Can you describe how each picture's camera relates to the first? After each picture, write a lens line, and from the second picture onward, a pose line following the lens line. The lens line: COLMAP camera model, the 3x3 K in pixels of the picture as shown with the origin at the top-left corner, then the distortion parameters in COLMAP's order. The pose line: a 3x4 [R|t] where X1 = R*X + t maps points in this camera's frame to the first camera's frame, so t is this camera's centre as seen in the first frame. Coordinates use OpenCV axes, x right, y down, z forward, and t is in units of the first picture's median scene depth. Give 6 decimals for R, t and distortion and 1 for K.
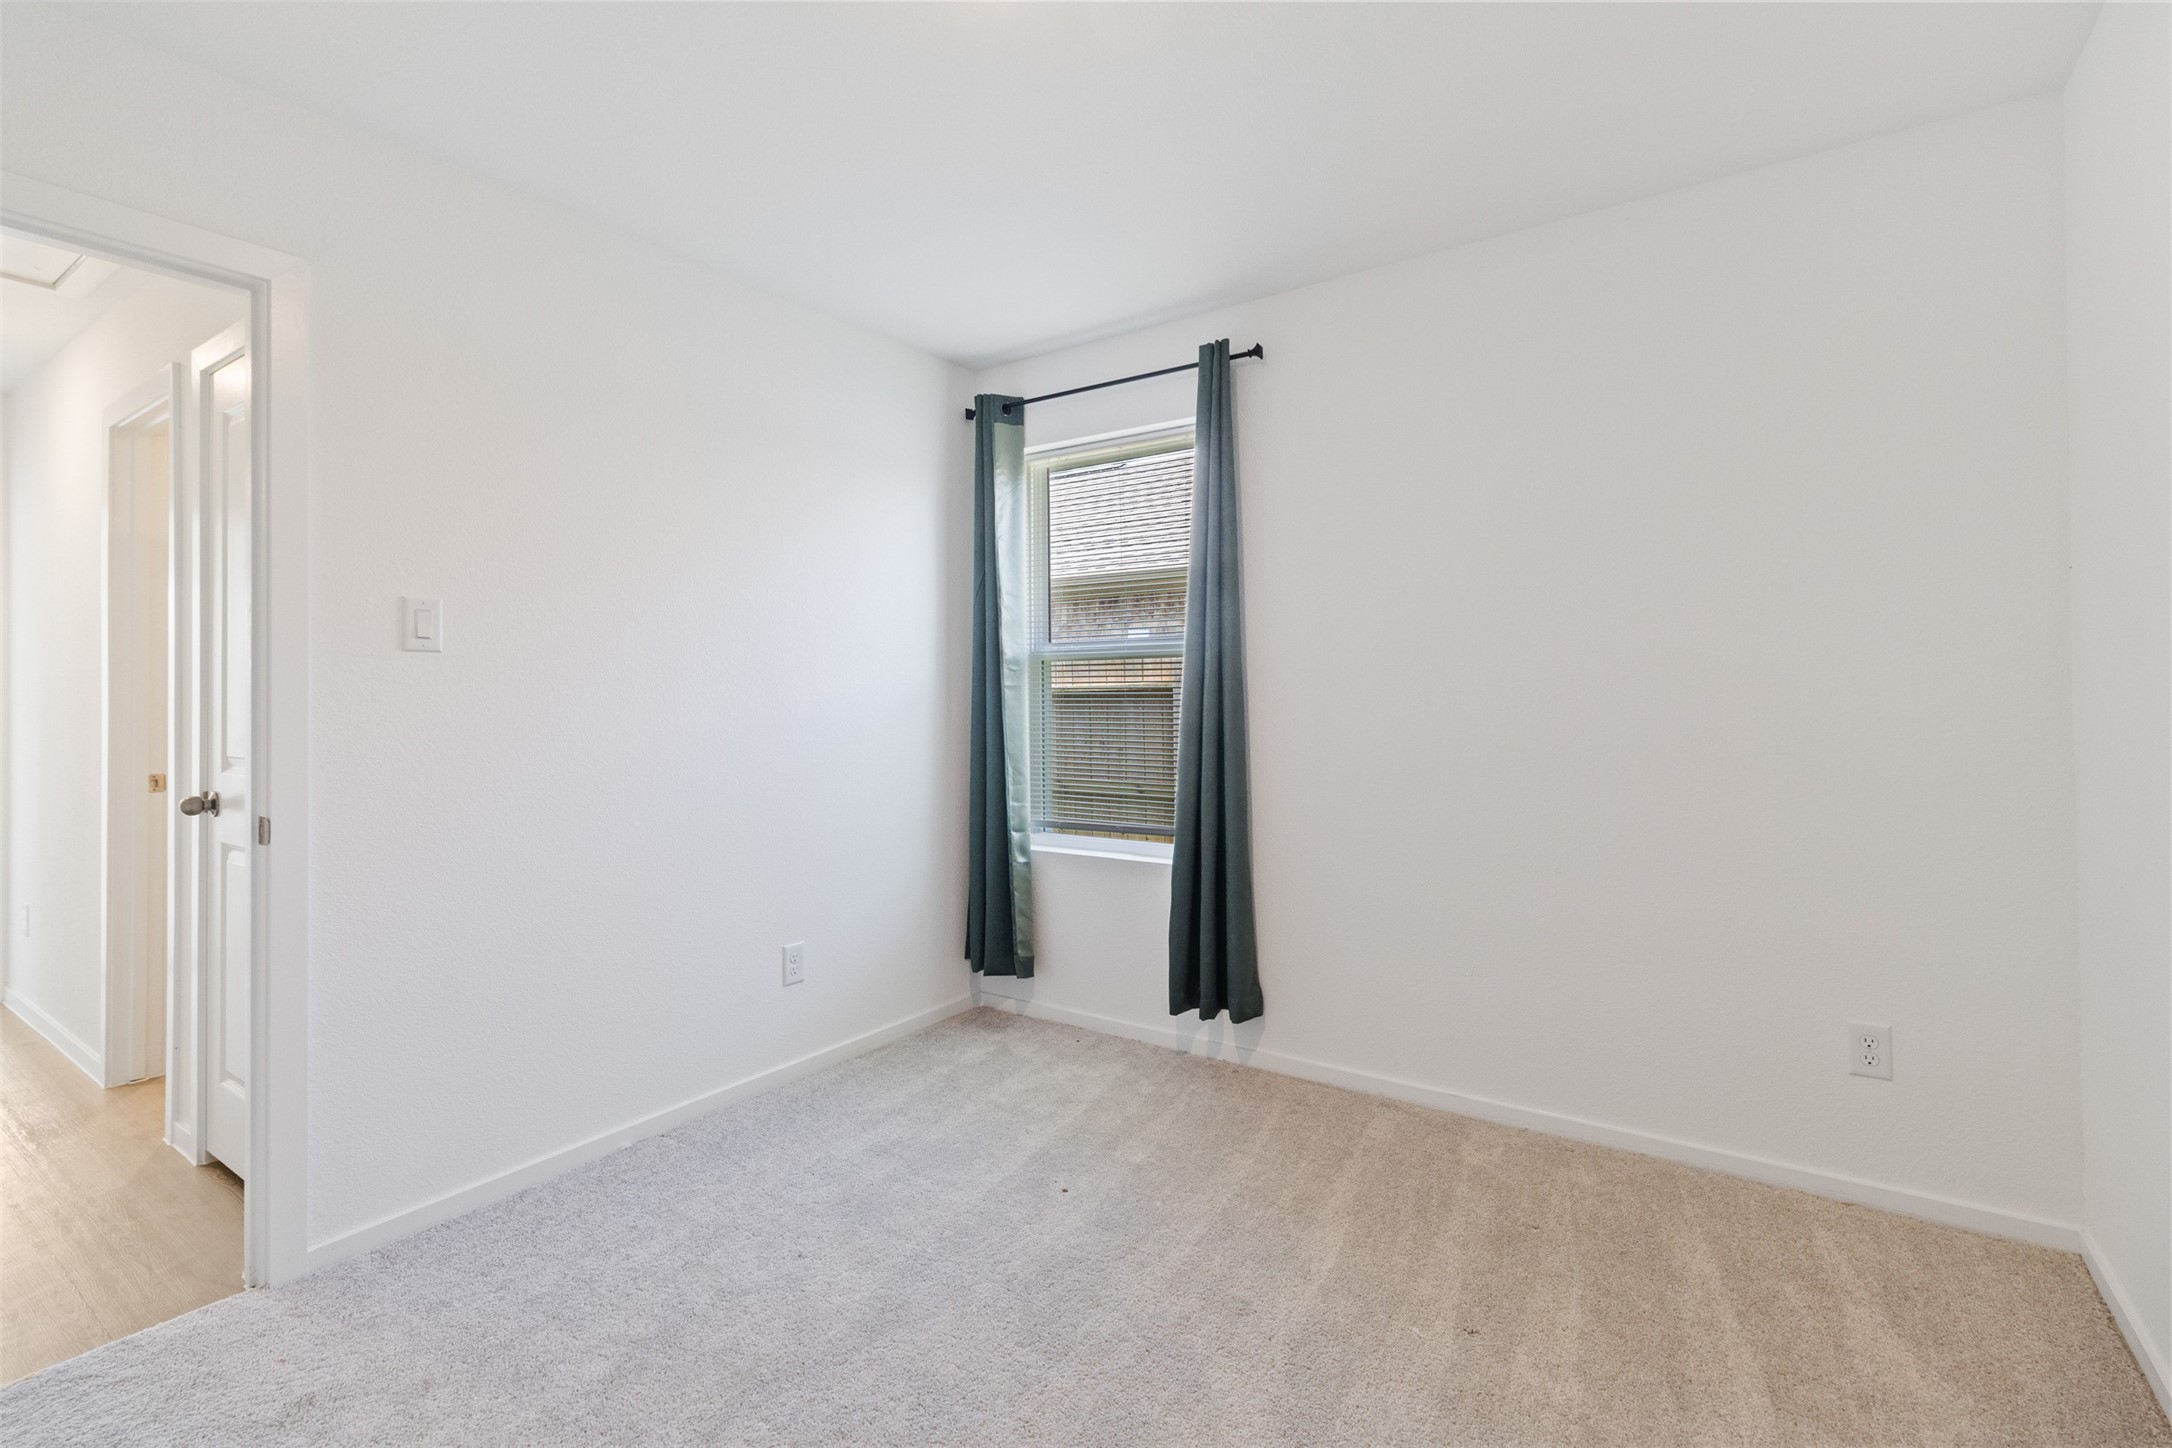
lens RADIAL K [[994.5, 0, 1081.2], [0, 994.5, 683.5], [0, 0, 1]] dist [0.005608, -0.000543]
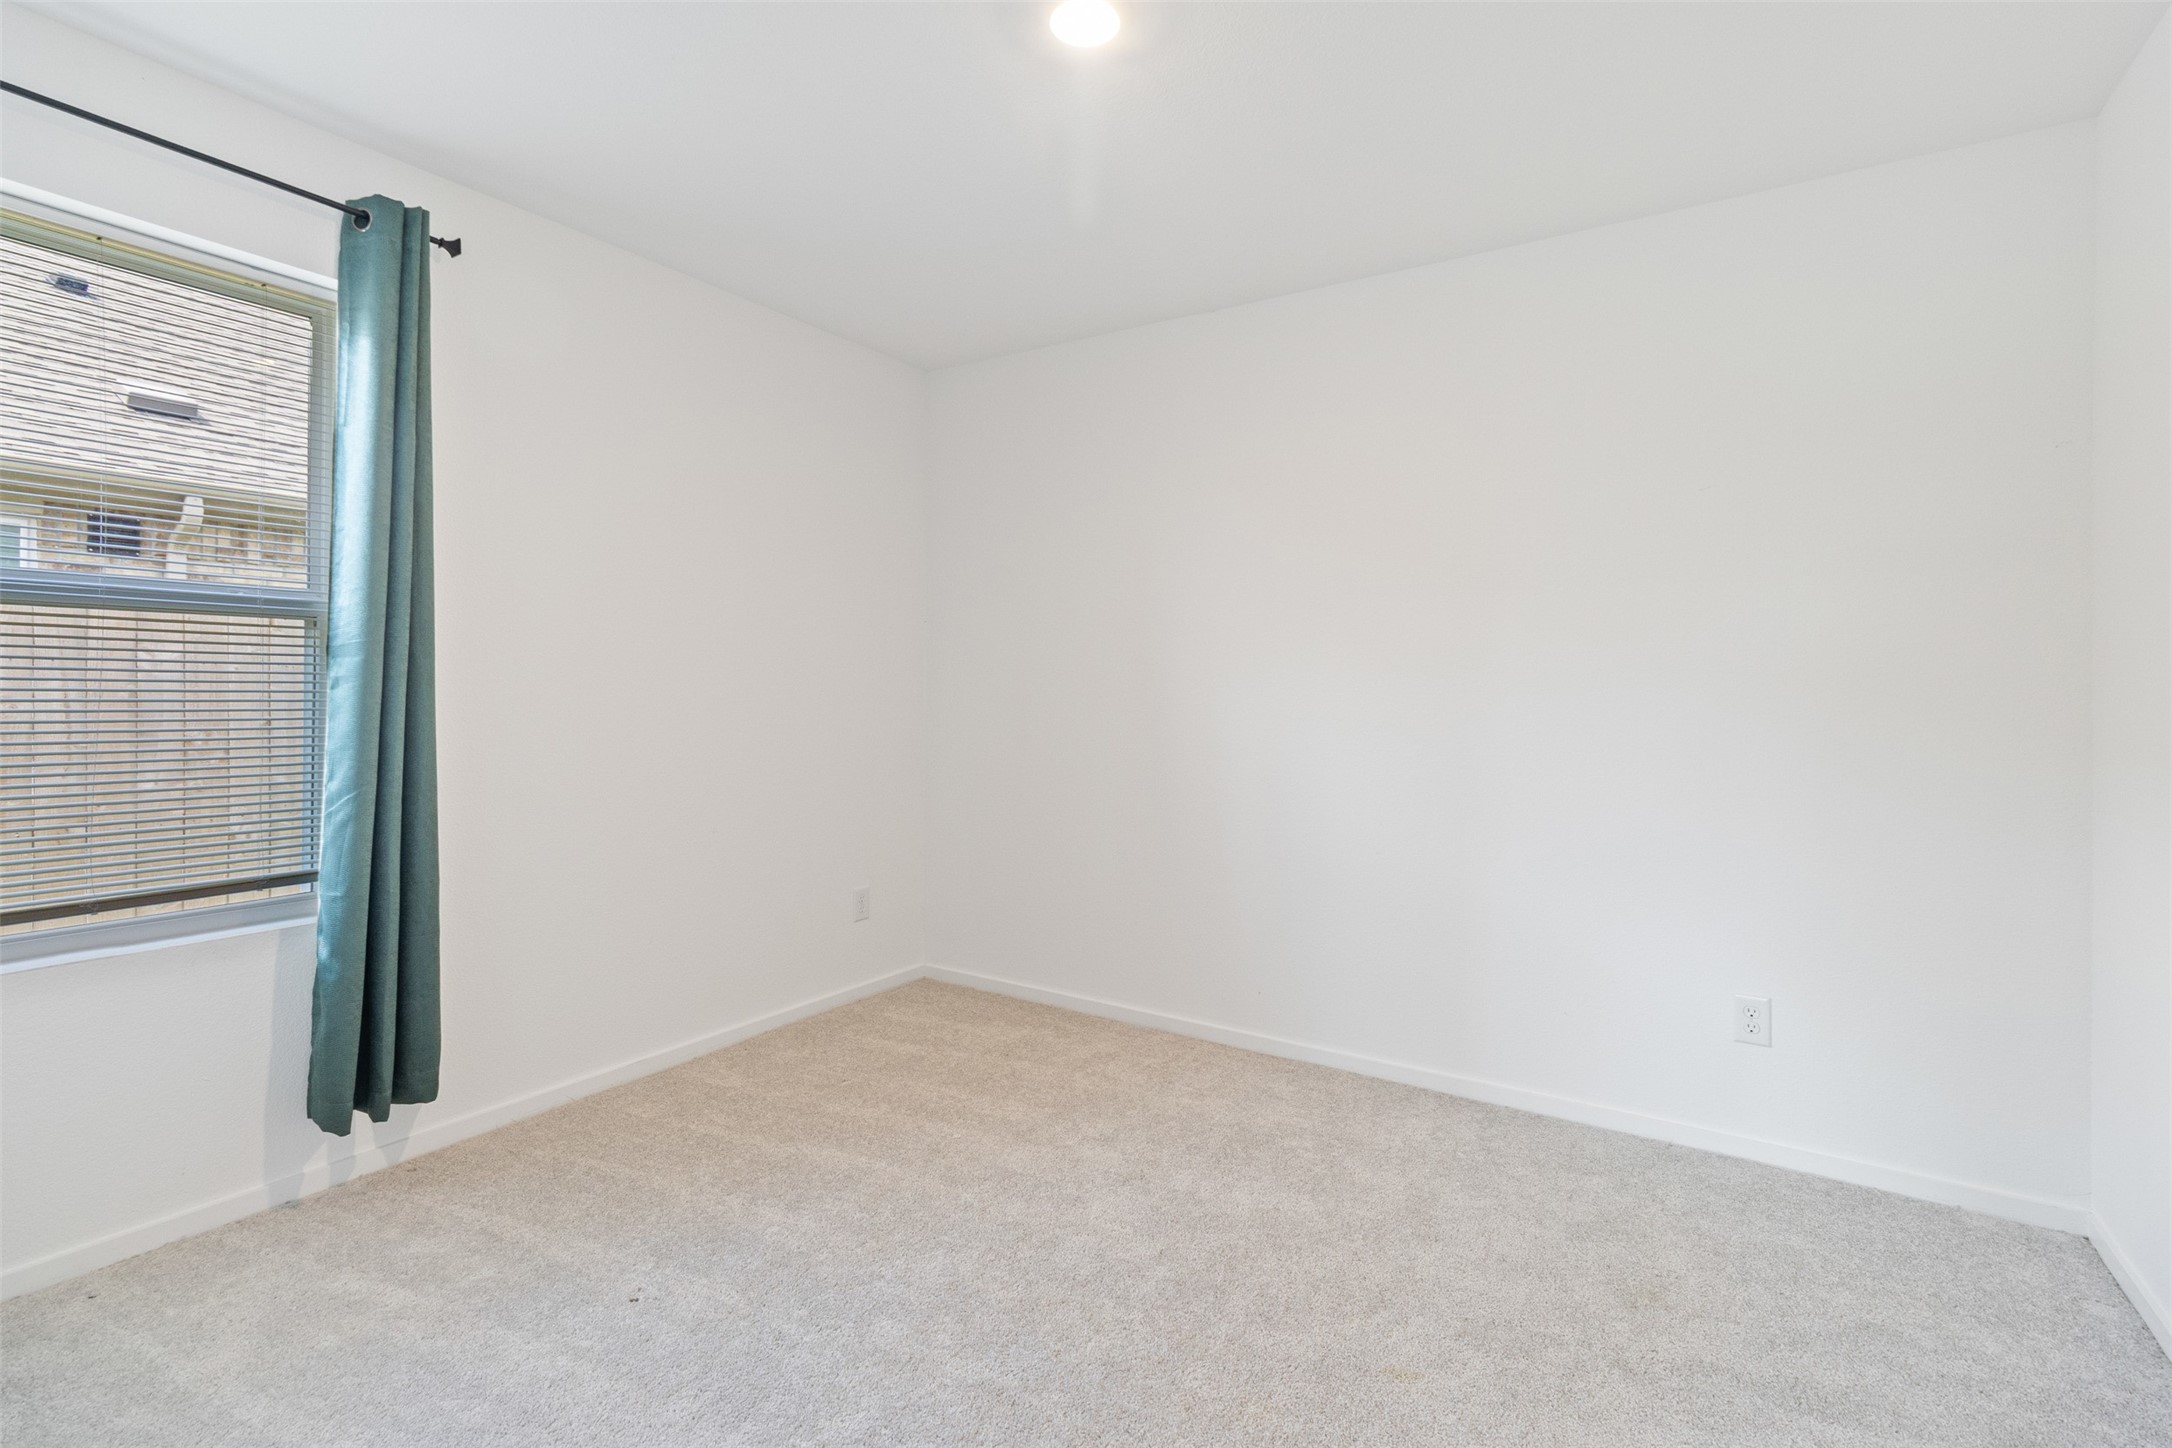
lens RADIAL K [[994.5, 0, 1081.2], [0, 994.5, 683.5], [0, 0, 1]] dist [0.005608, -0.000543]
pose [[-0.028030, 0.012155, 0.999533, -0.625491], [-0.021279, 0.999692, -0.012754, 0.014569], [-0.999381, -0.021626, -0.027763, 0.509235]]
